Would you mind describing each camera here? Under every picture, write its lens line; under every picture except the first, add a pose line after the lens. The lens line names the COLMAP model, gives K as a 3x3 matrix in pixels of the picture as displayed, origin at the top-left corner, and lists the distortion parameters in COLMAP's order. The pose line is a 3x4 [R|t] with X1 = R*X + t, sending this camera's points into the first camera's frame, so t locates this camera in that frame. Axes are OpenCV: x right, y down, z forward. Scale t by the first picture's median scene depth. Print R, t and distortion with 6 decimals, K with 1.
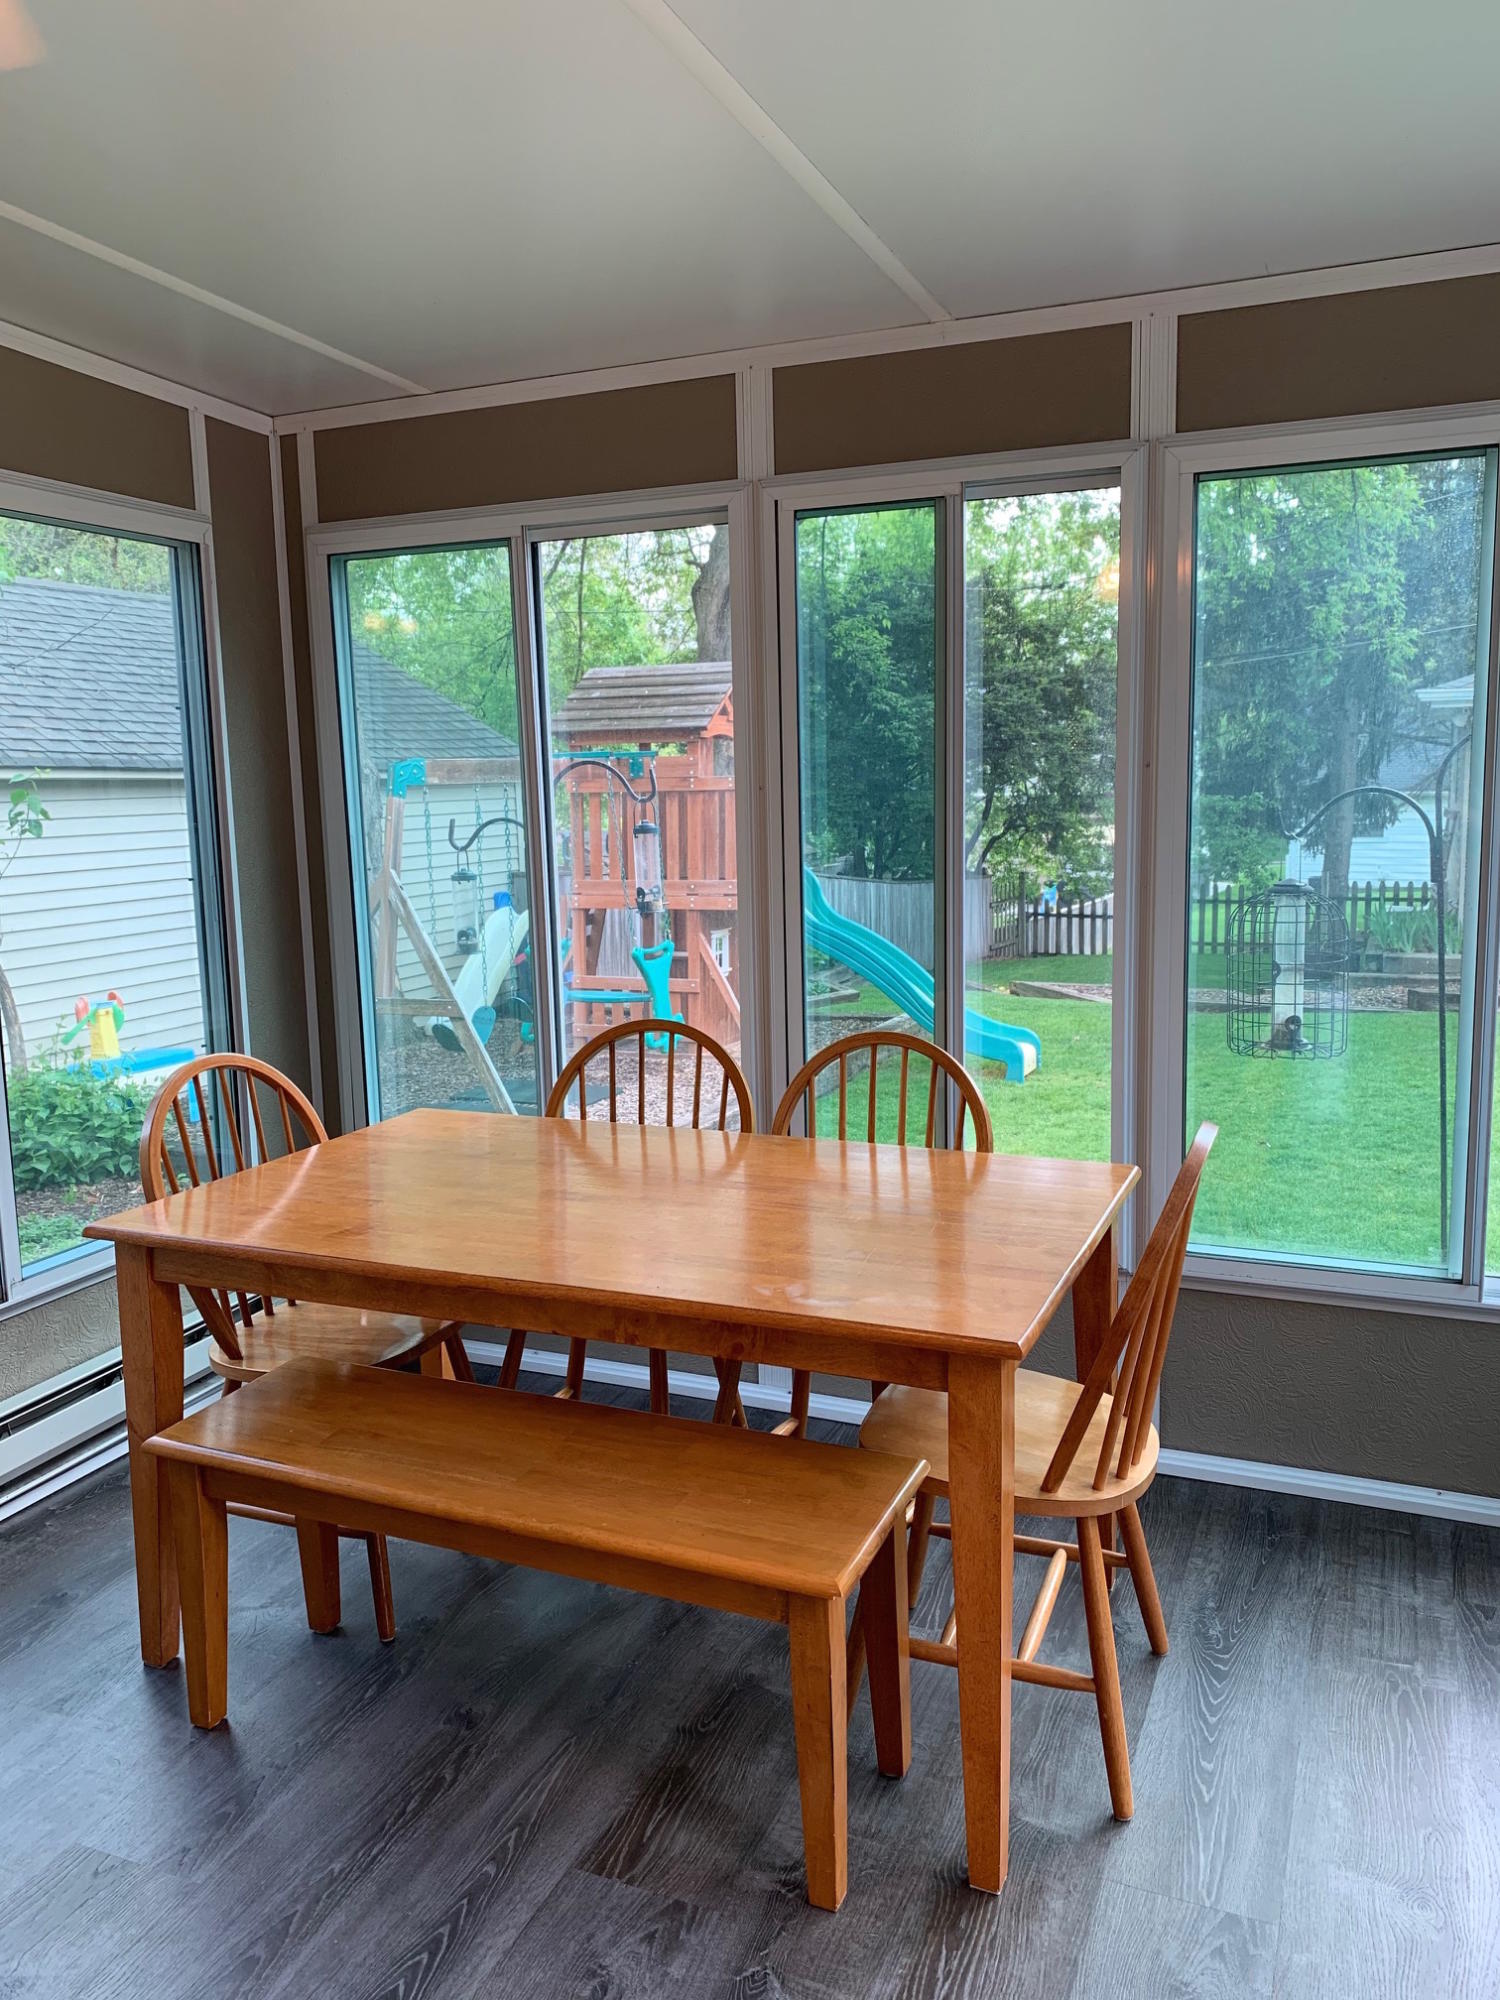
lens RADIAL K [[1538.9, 0, 742.7], [0, 1538.9, 980.1], [0, 0, 1]] dist [0.030025, -0.020004]
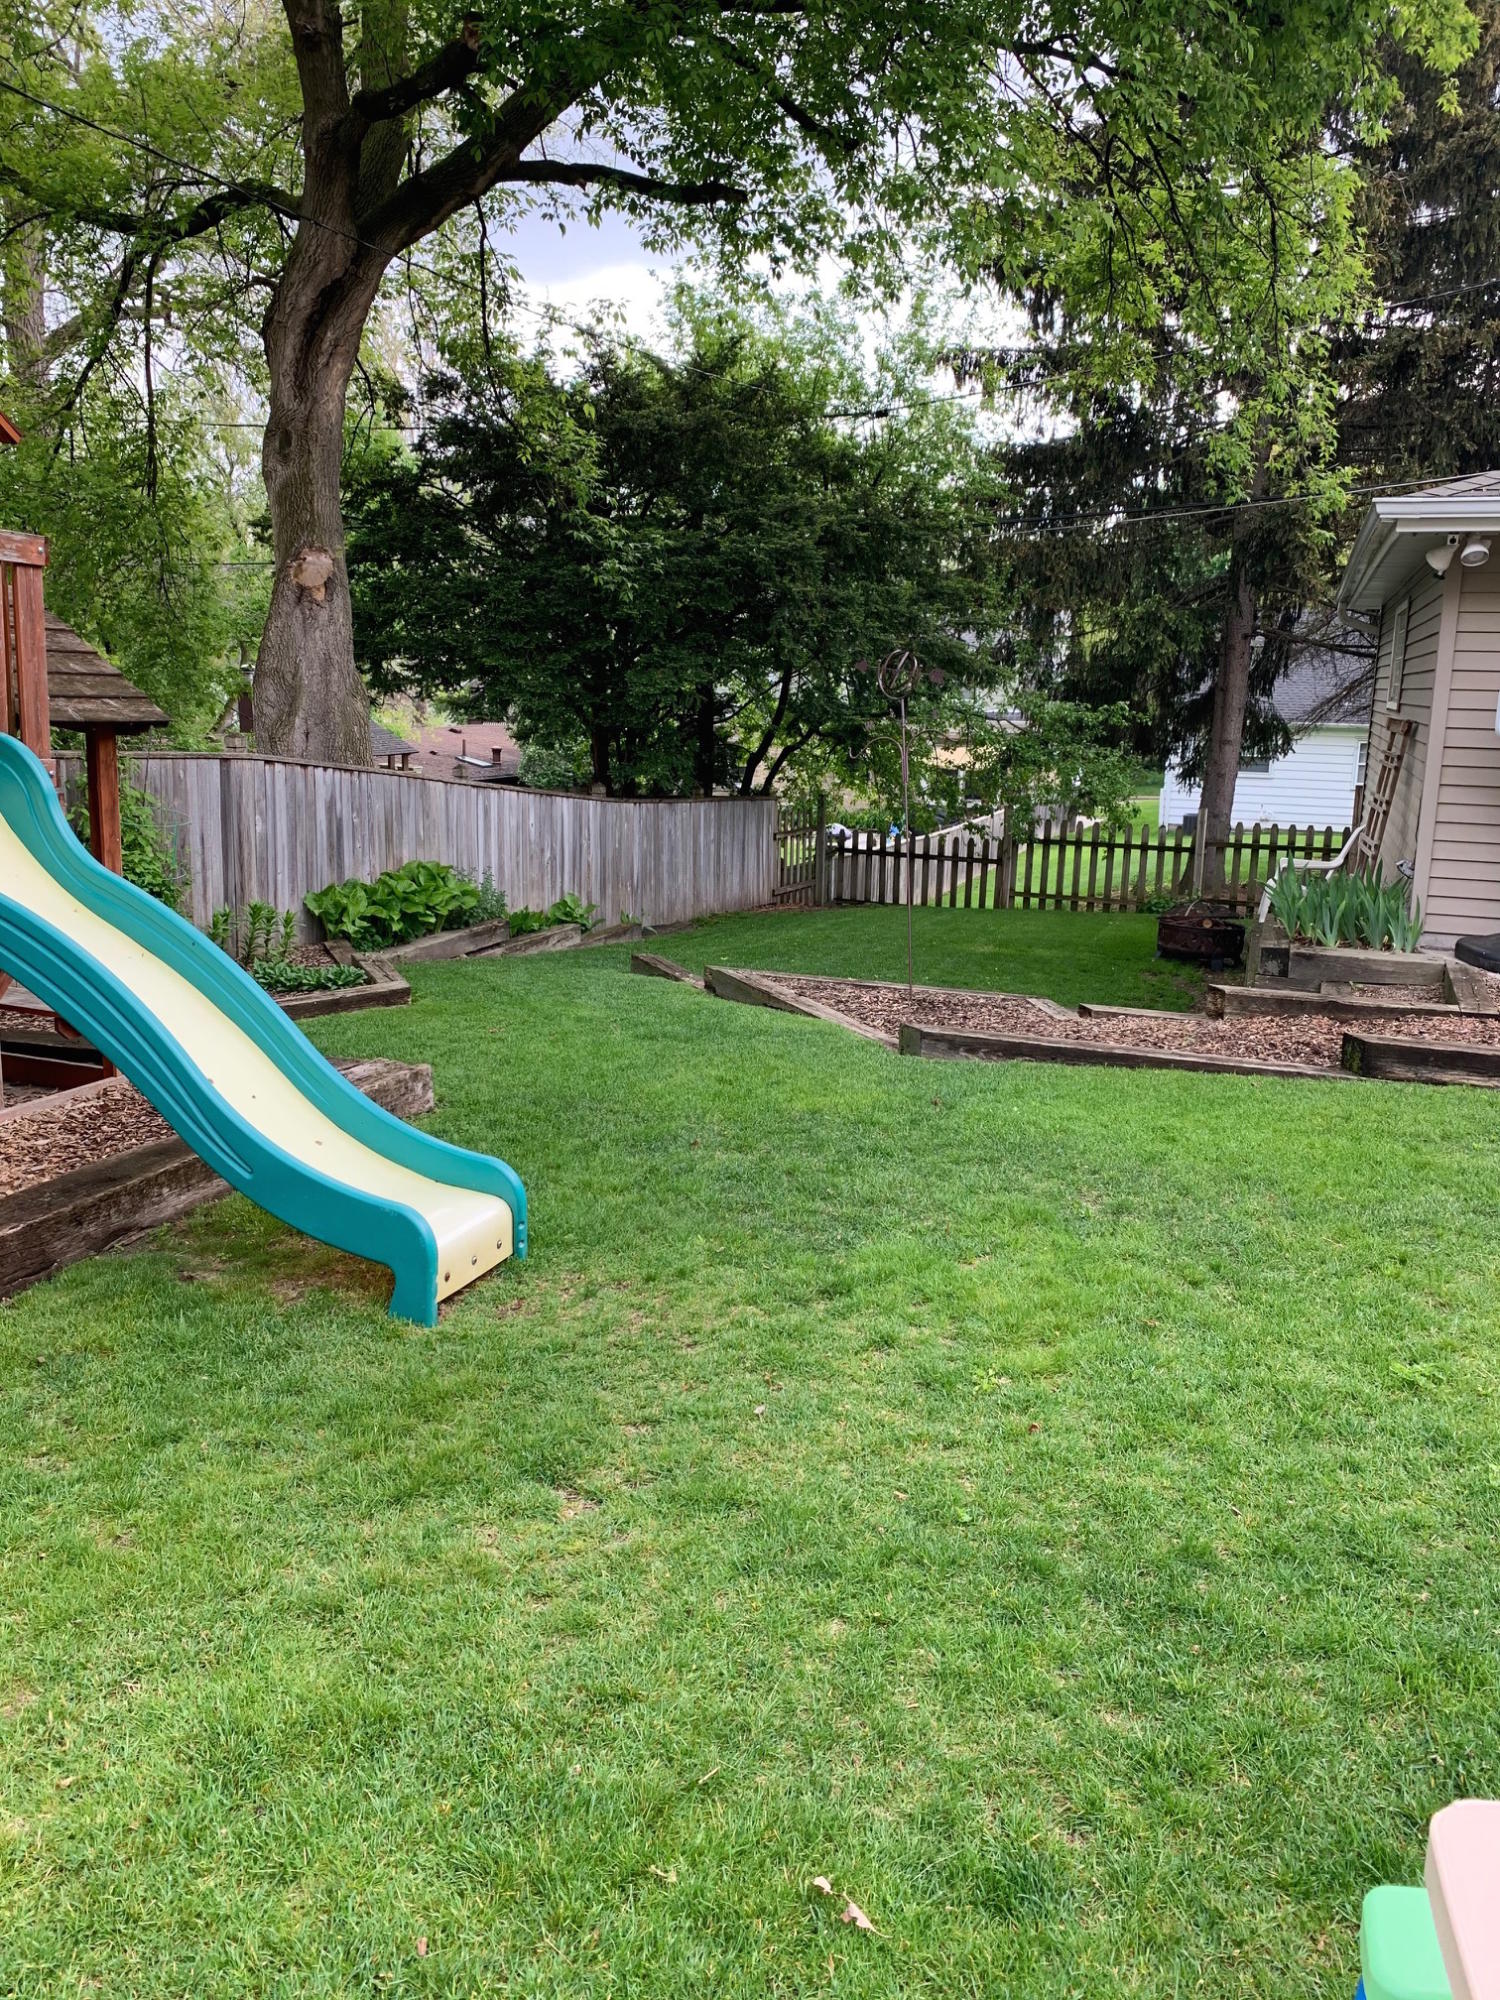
lens RADIAL K [[1538.9, 0, 760.9], [0, 1538.9, 1011.9], [0, 0, 1]] dist [0.030025, -0.020004]
pose [[0.995954, 0.025239, 0.086247, 0.088654], [-0.031142, 0.997214, 0.067790, -0.013514], [-0.084296, -0.070201, 0.993965, 0.232646]]
